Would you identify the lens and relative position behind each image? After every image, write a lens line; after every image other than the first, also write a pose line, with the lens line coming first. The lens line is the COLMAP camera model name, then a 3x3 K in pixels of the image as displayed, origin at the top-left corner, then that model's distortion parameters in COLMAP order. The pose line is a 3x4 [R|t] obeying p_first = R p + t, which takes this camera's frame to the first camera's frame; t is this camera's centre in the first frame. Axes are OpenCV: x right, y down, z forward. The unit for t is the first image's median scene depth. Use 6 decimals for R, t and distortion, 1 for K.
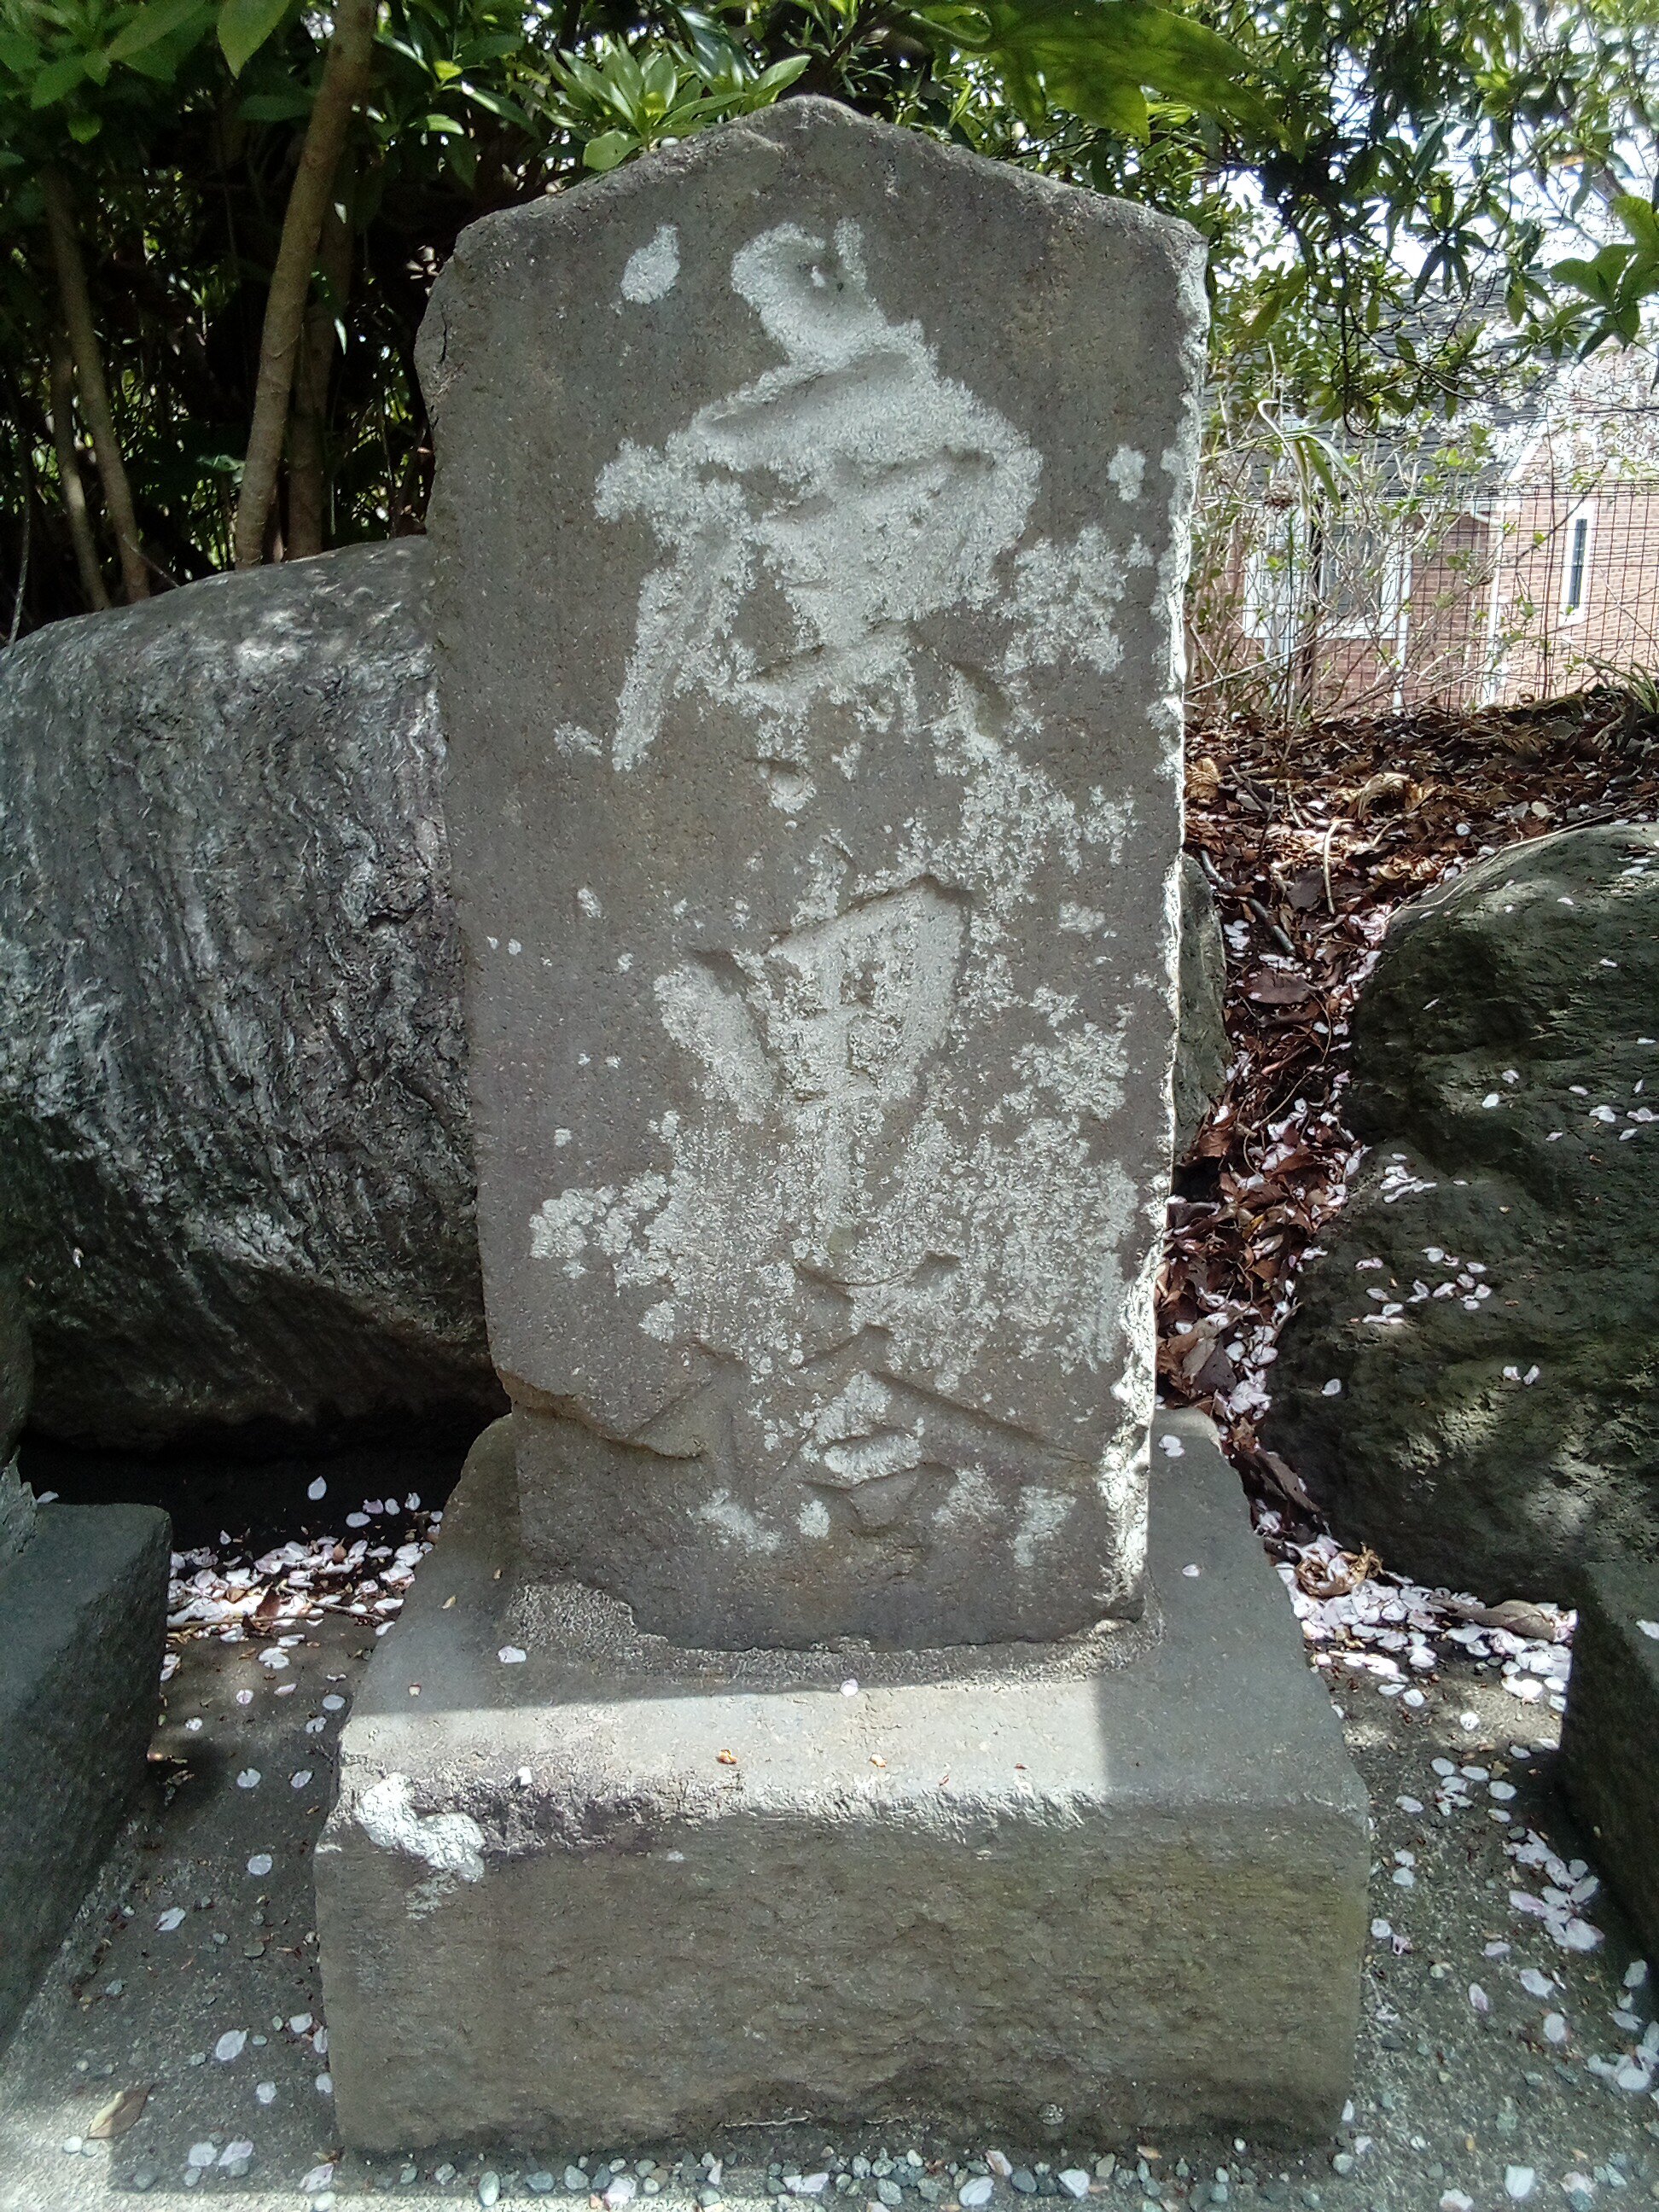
lens RADIAL K [[1821.5, 0, 831.1], [0, 1821.5, 1101.7], [0, 0, 1]] dist [0.063152, -0.074467]
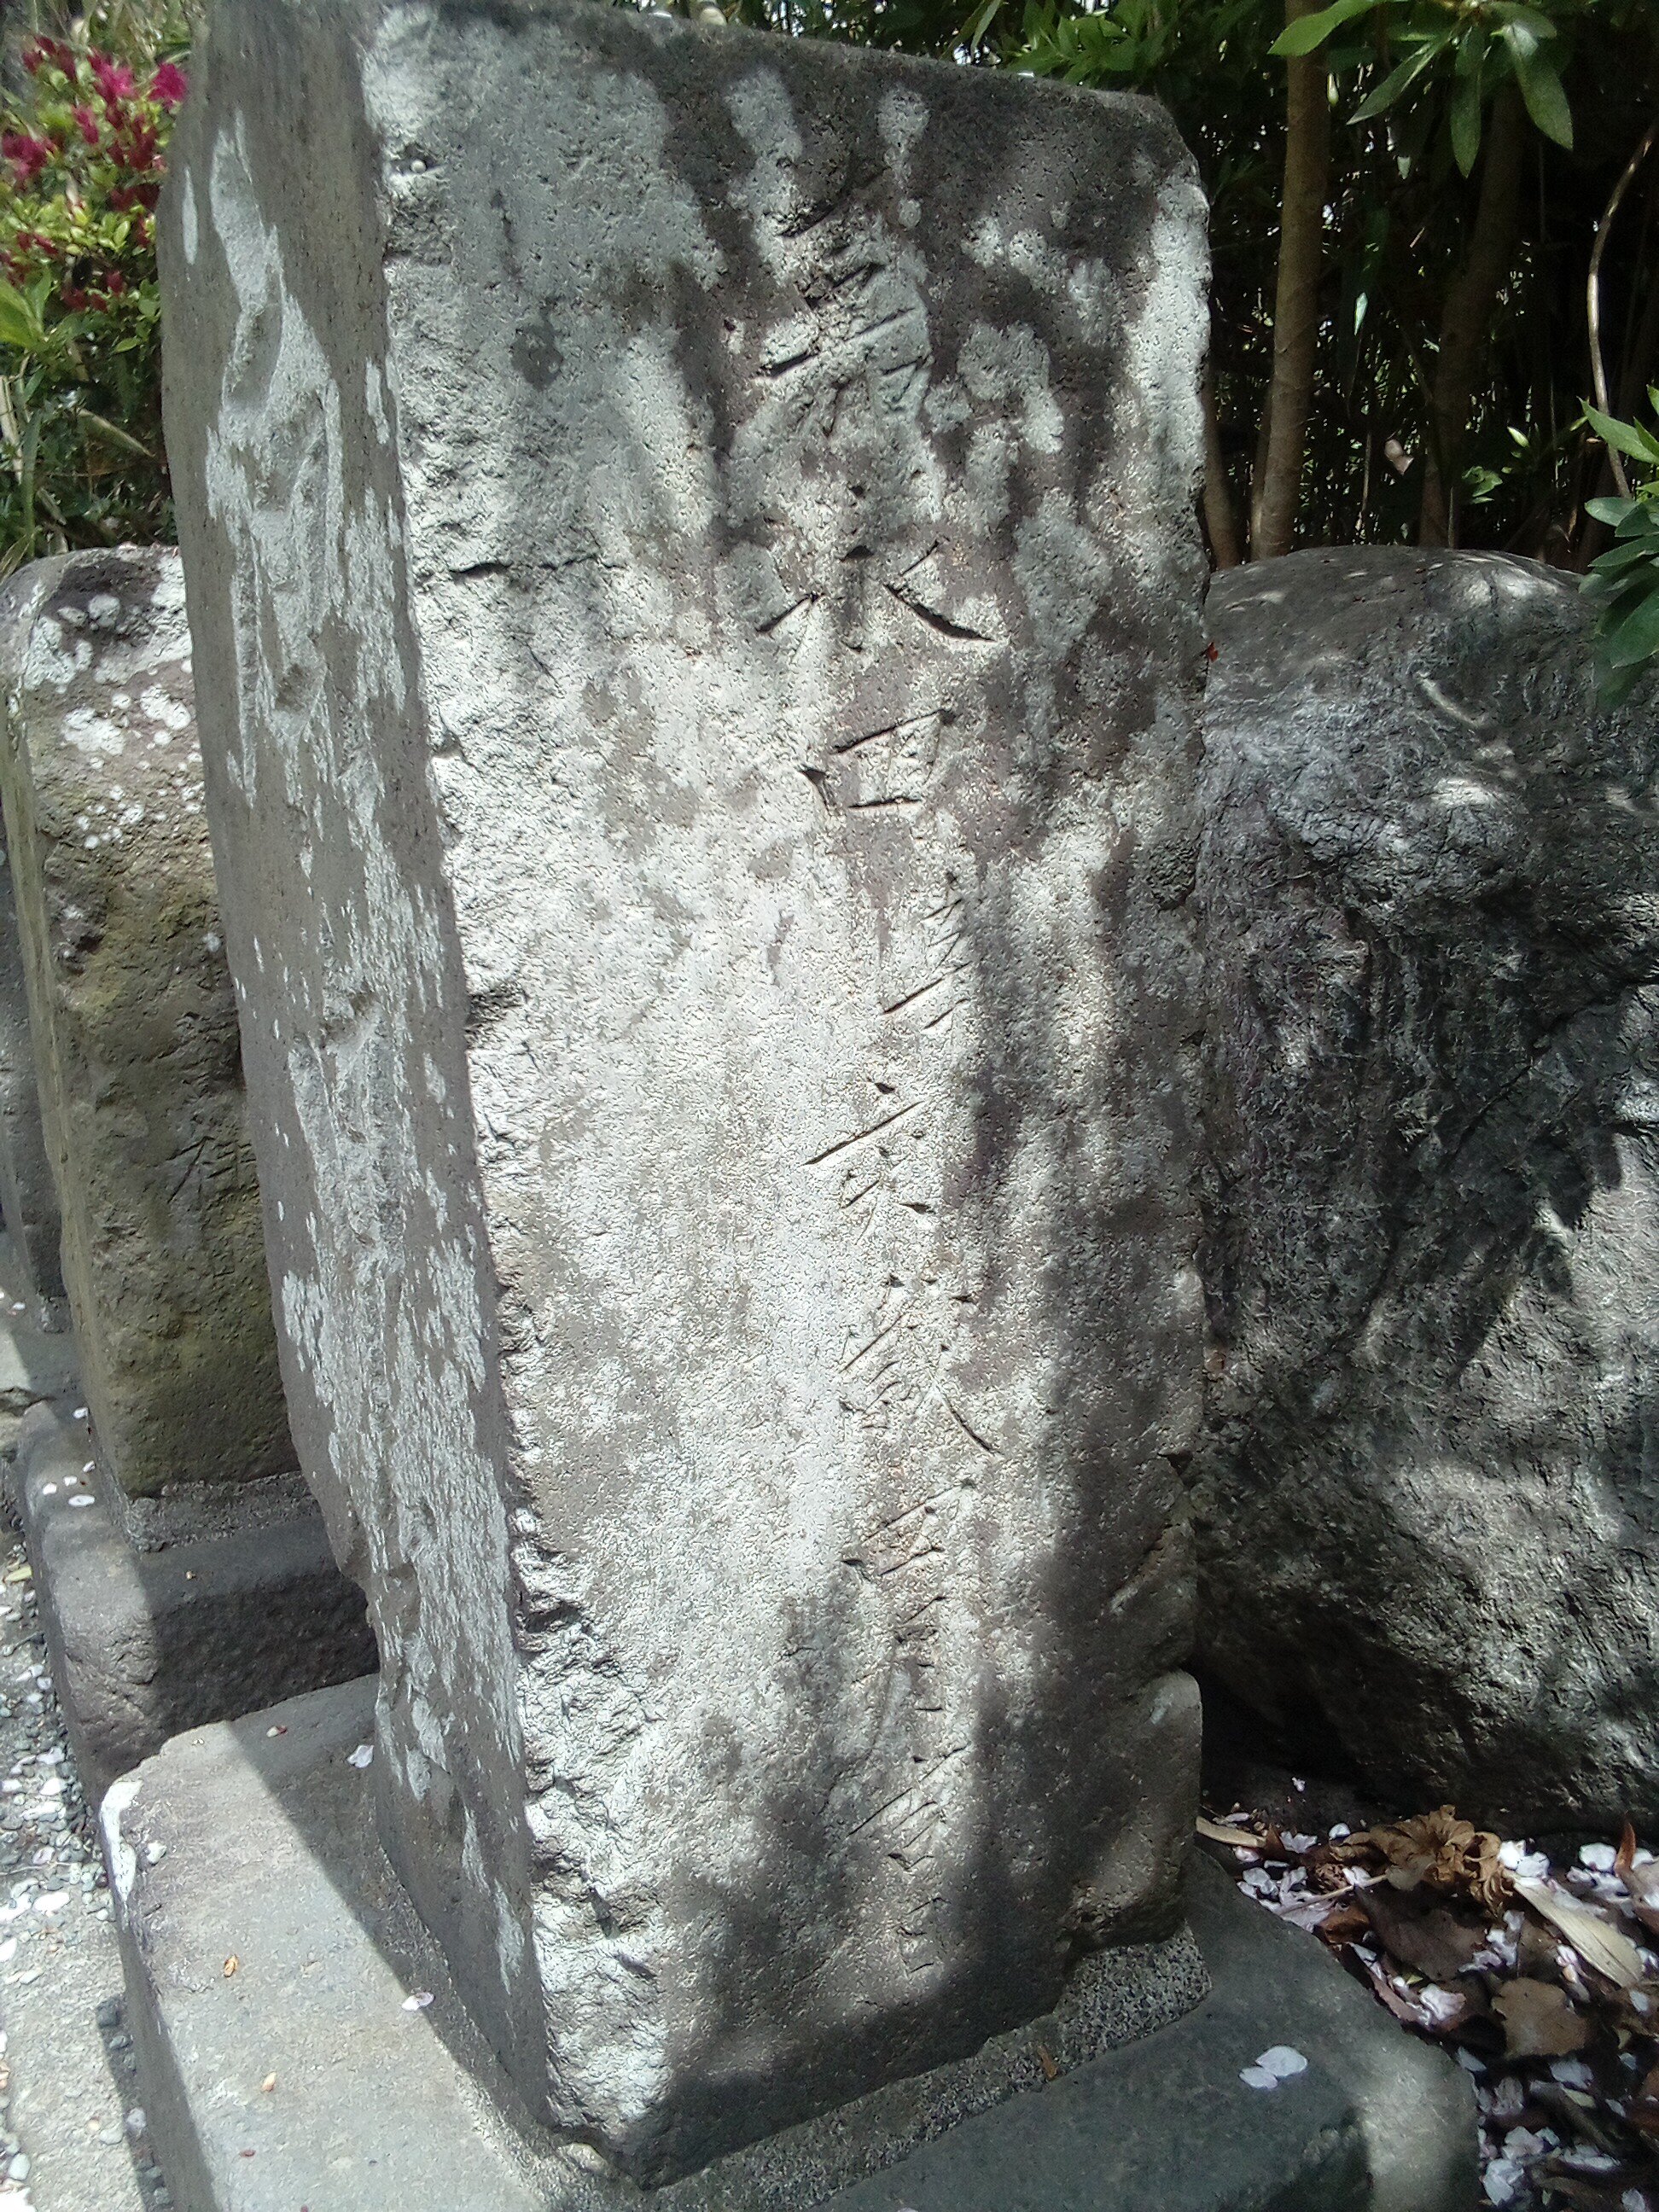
lens RADIAL K [[1821.5, 0, 846.3], [0, 1821.5, 1114.0], [0, 0, 1]] dist [0.063152, -0.074467]
pose [[0.520881, 0.206919, -0.828171, 0.392444], [-0.221642, 0.969686, 0.102875, -0.097304], [0.824353, 0.129972, 0.550953, 0.387861]]
